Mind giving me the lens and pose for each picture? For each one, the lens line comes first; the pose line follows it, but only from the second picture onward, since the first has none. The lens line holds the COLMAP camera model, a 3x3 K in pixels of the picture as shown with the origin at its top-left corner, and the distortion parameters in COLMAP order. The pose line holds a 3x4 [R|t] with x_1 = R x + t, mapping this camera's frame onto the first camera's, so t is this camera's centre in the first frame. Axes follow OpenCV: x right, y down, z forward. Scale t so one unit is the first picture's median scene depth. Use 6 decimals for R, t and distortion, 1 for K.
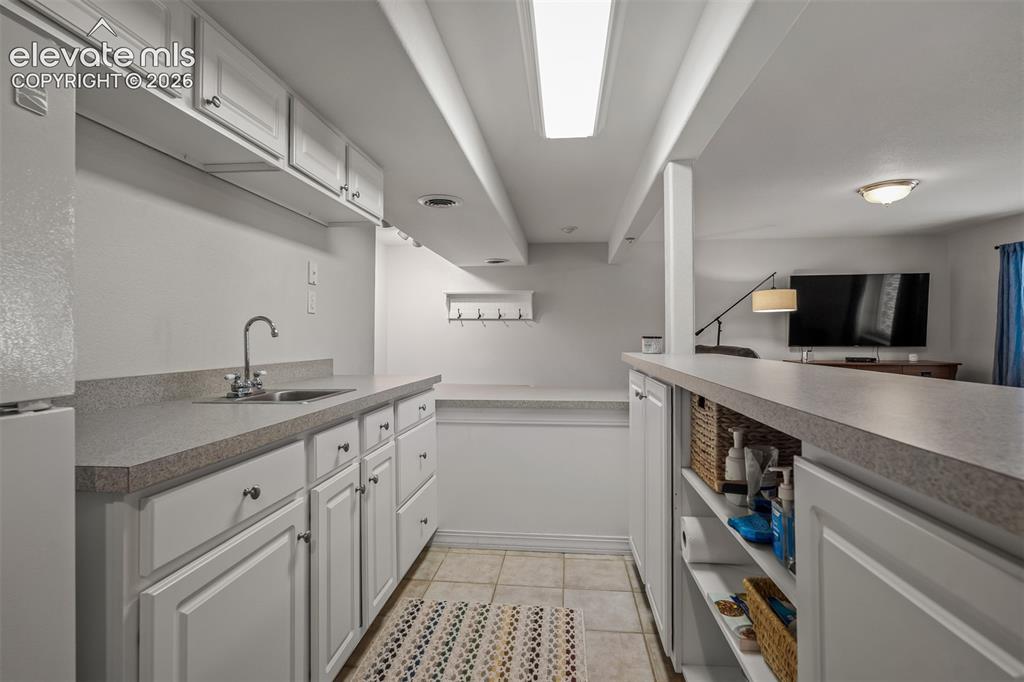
lens RADIAL K [[495.0, 0, 510.6], [0, 495.0, 342.6], [0, 0, 1]] dist [-0.001358, -0.000154]
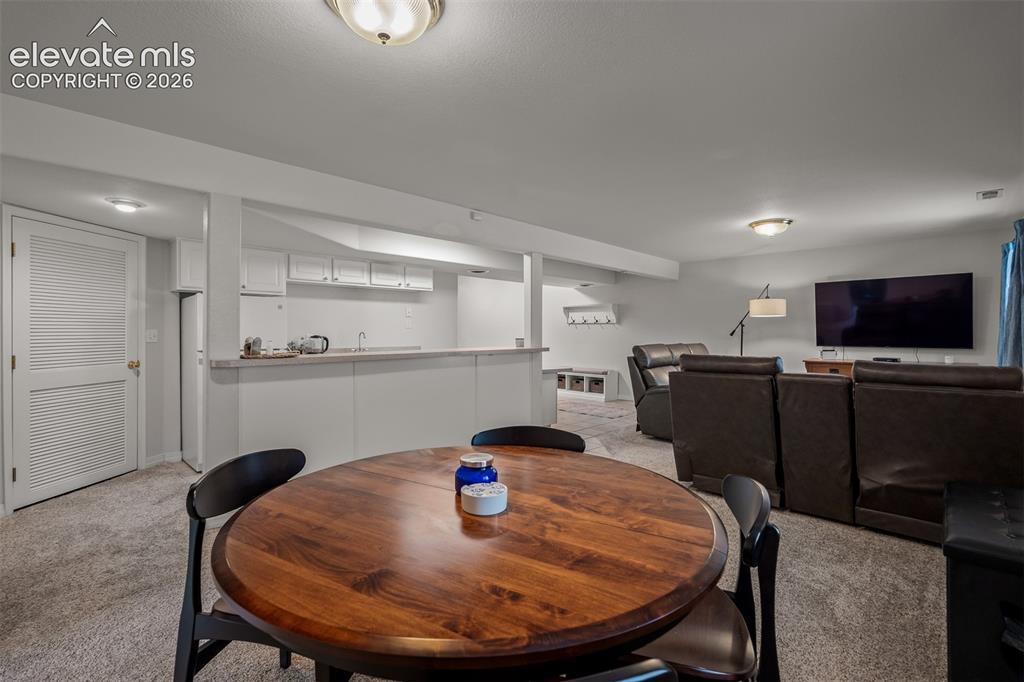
lens RADIAL K [[452.0, 0, 508.3], [0, 452.0, 337.6], [0, 0, 1]] dist [-0.001499, -0.000158]
pose [[0.799785, 0.009004, -0.600219, 0.630173], [-0.007349, 0.999959, 0.005208, -0.011412], [0.600241, 0.000246, 0.799819, -0.248970]]
